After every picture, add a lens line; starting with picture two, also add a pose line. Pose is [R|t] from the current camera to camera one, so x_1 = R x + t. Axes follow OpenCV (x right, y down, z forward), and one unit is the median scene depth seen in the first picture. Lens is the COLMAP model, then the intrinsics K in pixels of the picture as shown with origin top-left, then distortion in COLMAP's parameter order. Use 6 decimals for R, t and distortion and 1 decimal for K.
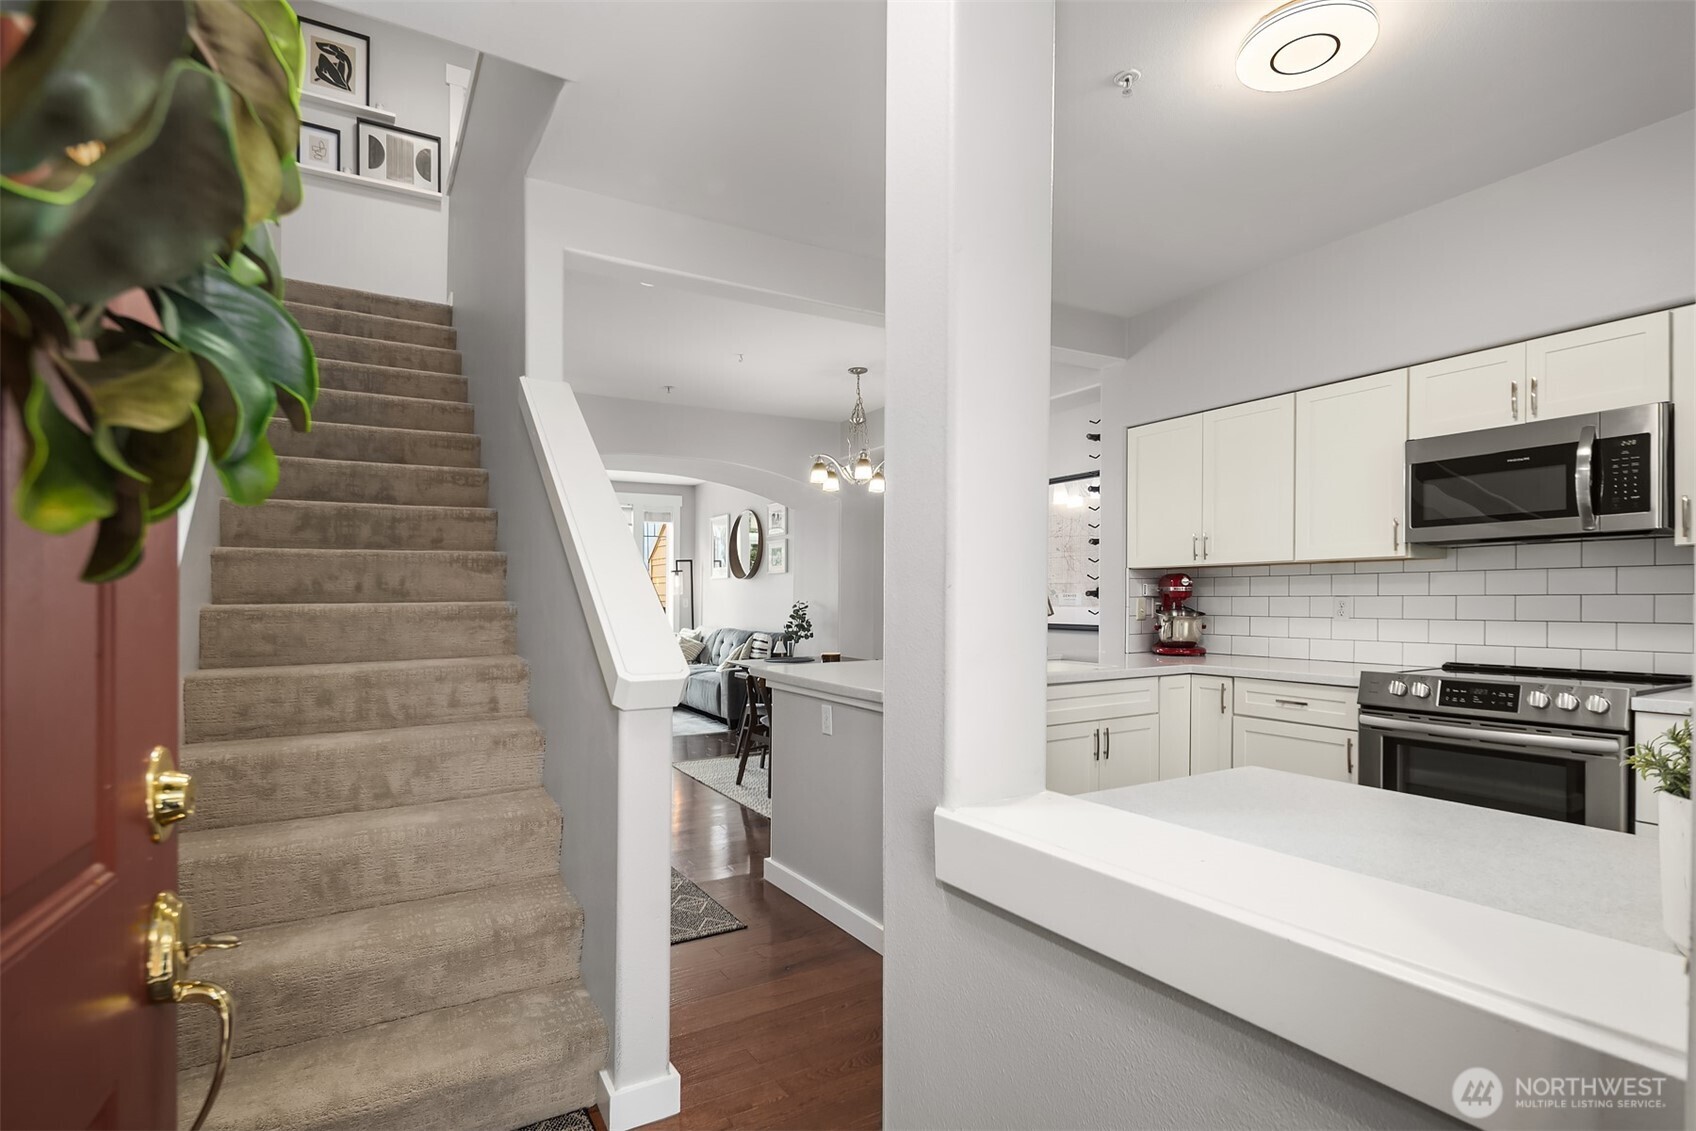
lens RADIAL K [[831.7, 0, 812.5], [0, 831.7, 614.3], [0, 0, 1]] dist [0.007738, -0.005213]
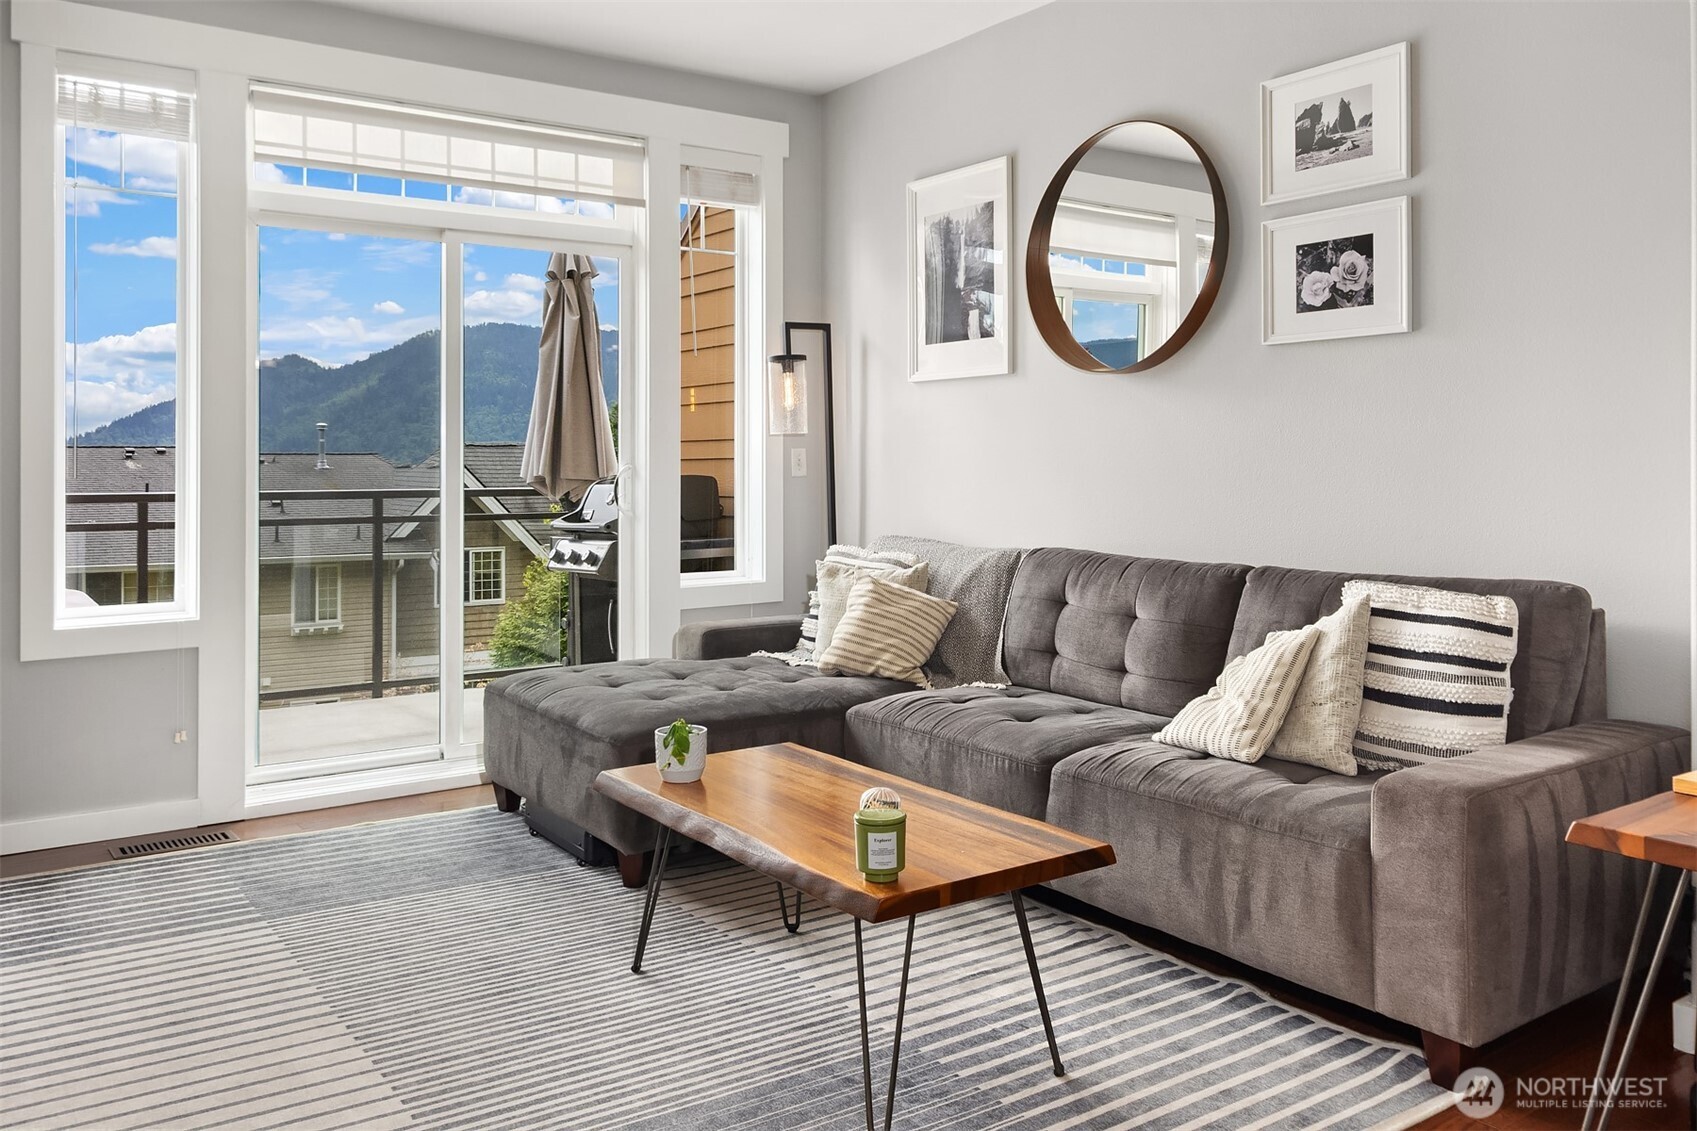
lens RADIAL K [[1342.1, 0, 814.0], [0, 1342.1, 486.1], [0, 0, 1]] dist [0.012852, -0.018887]
pose [[0.994725, -0.002457, 0.102544, -0.516495], [0.003032, 0.999981, -0.005445, -0.004865], [-0.102528, 0.005727, 0.994714, 1.274015]]
